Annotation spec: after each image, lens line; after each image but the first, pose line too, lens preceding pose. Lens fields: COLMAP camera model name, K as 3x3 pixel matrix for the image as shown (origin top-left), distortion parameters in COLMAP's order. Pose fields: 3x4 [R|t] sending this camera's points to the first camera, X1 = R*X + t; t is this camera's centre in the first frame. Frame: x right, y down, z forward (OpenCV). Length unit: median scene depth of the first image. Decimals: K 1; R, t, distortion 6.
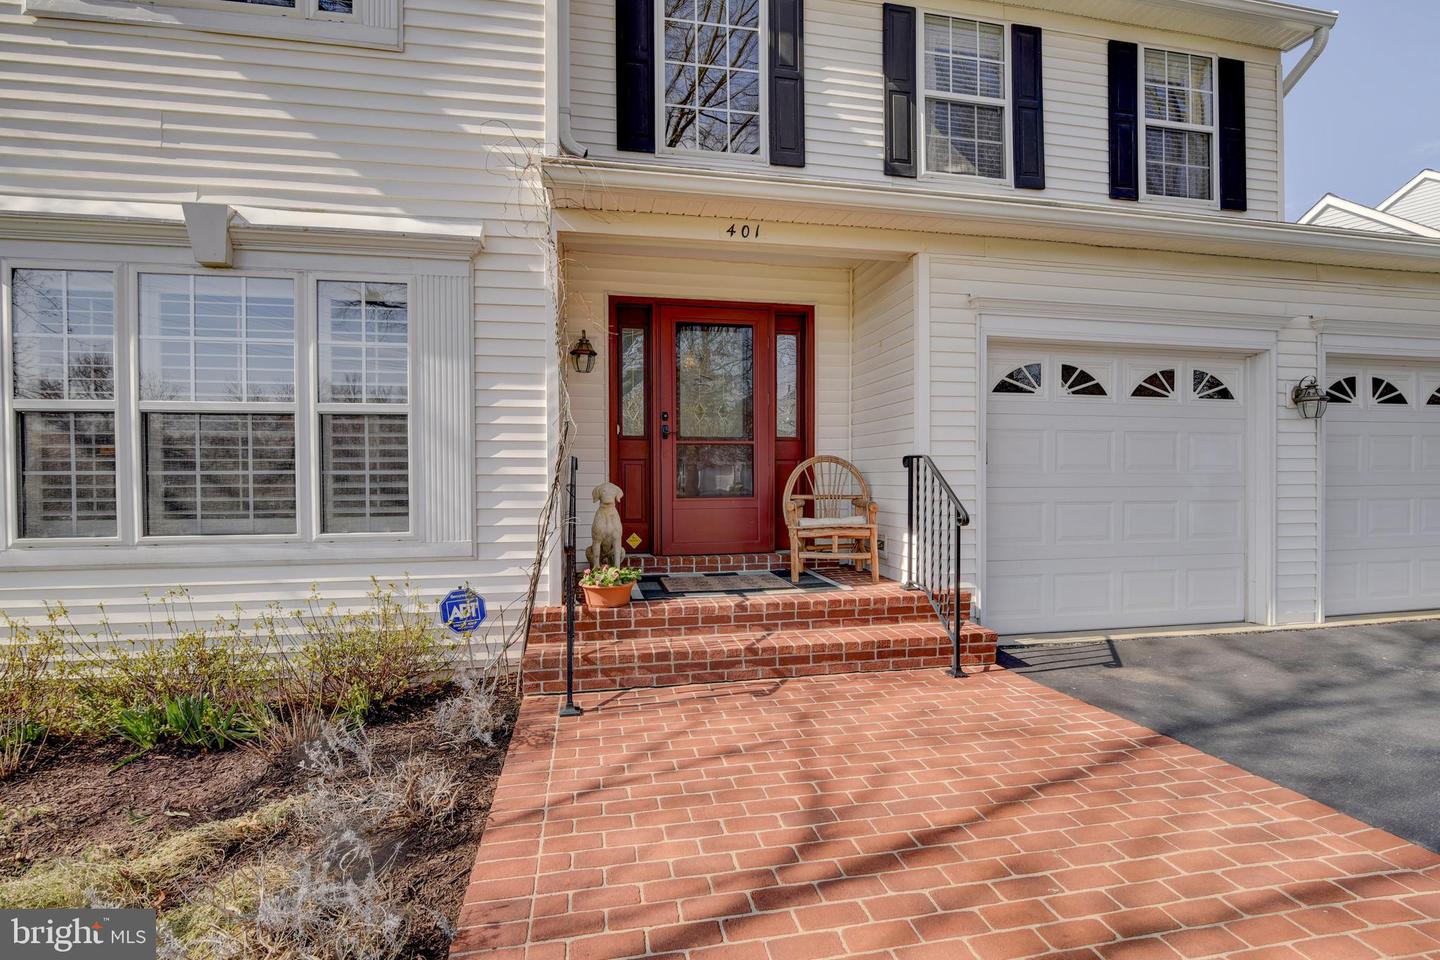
lens RADIAL K [[664.3, 0, 720.6], [0, 664.3, 485.3], [0, 0, 1]] dist [-0.019200, 0.000614]
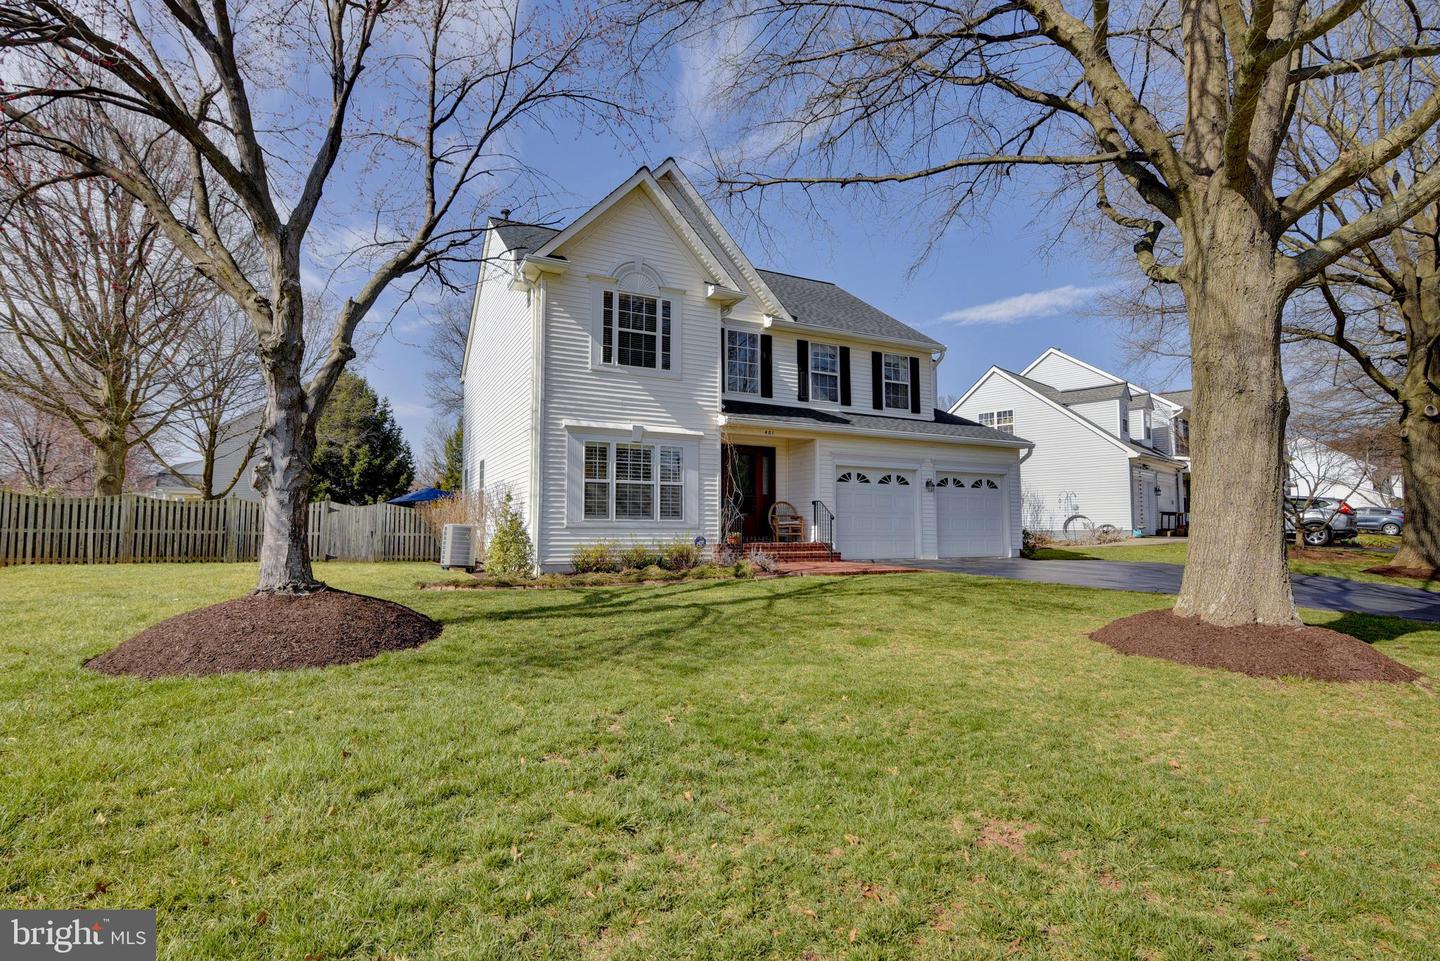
lens RADIAL K [[707.0, 0, 716.7], [0, 707.0, 487.4], [0, 0, 1]] dist [-0.018384, 0.001208]
pose [[0.963201, 0.022434, 0.267845, -0.903420], [0.000944, 0.996222, -0.086833, 0.155410], [-0.268781, 0.083891, 0.959541, -1.795009]]
